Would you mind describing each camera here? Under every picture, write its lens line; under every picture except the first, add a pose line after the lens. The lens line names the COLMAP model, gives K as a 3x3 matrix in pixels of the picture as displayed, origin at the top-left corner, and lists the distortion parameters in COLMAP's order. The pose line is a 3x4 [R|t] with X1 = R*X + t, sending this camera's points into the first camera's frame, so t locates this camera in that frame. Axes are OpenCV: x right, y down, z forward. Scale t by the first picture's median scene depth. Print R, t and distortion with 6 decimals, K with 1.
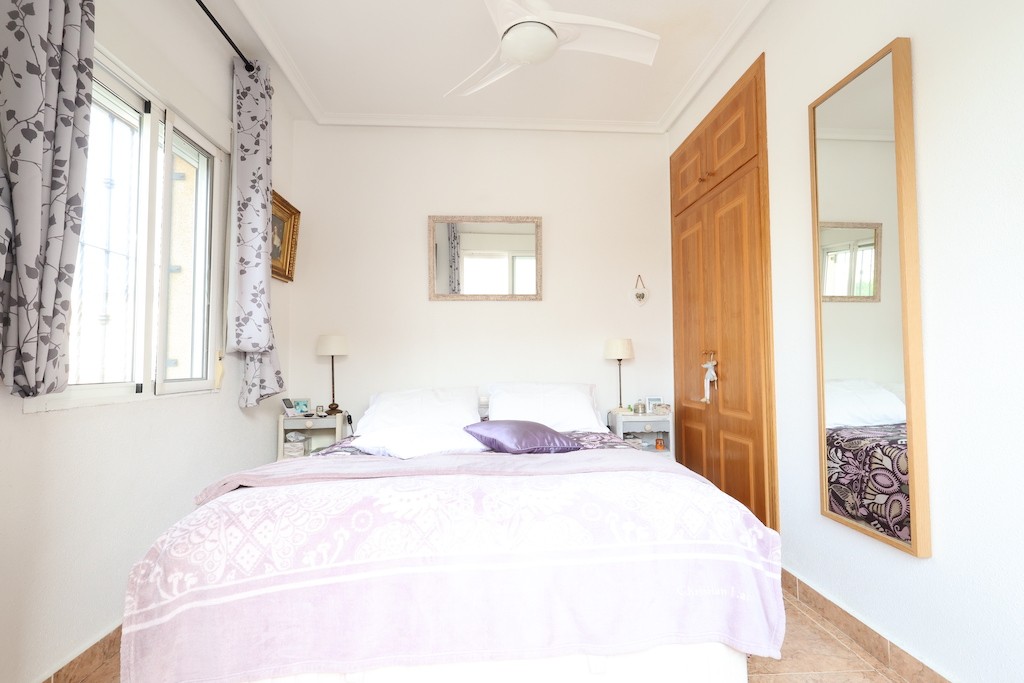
lens RADIAL K [[476.4, 0, 507.1], [0, 476.4, 340.5], [0, 0, 1]] dist [0.001482, 0.002284]
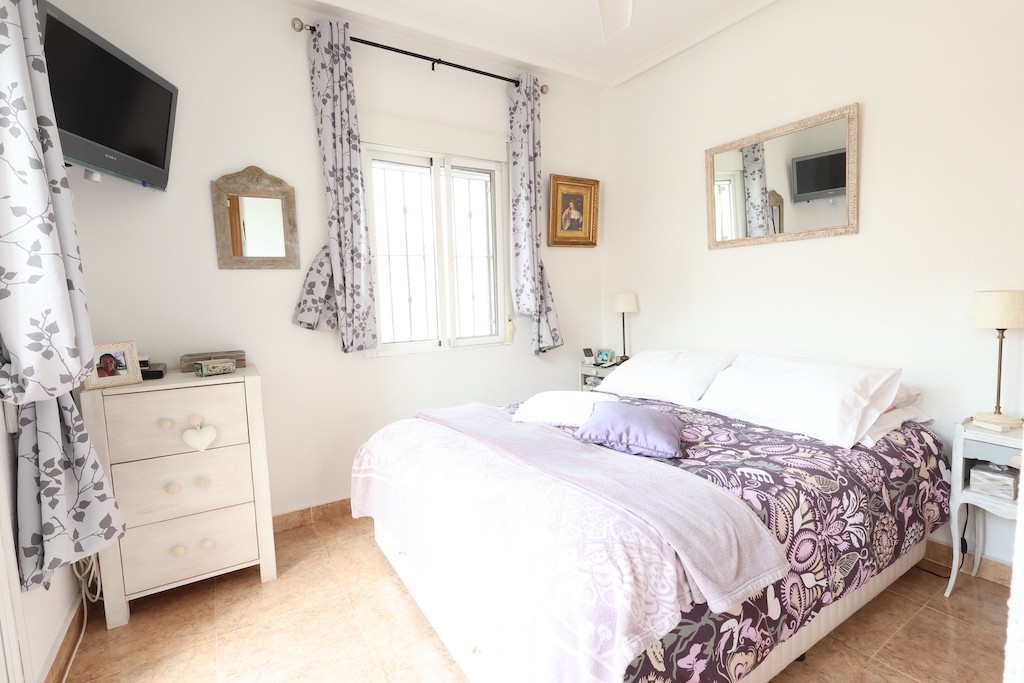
lens RADIAL K [[476.4, 0, 510.3], [0, 476.4, 339.4], [0, 0, 1]] dist [0.001482, 0.002284]
pose [[0.497705, 0.072928, -0.864275, 0.581452], [0.069430, 0.989911, 0.123511, -0.075183], [0.864563, -0.121479, 0.487620, 0.317454]]
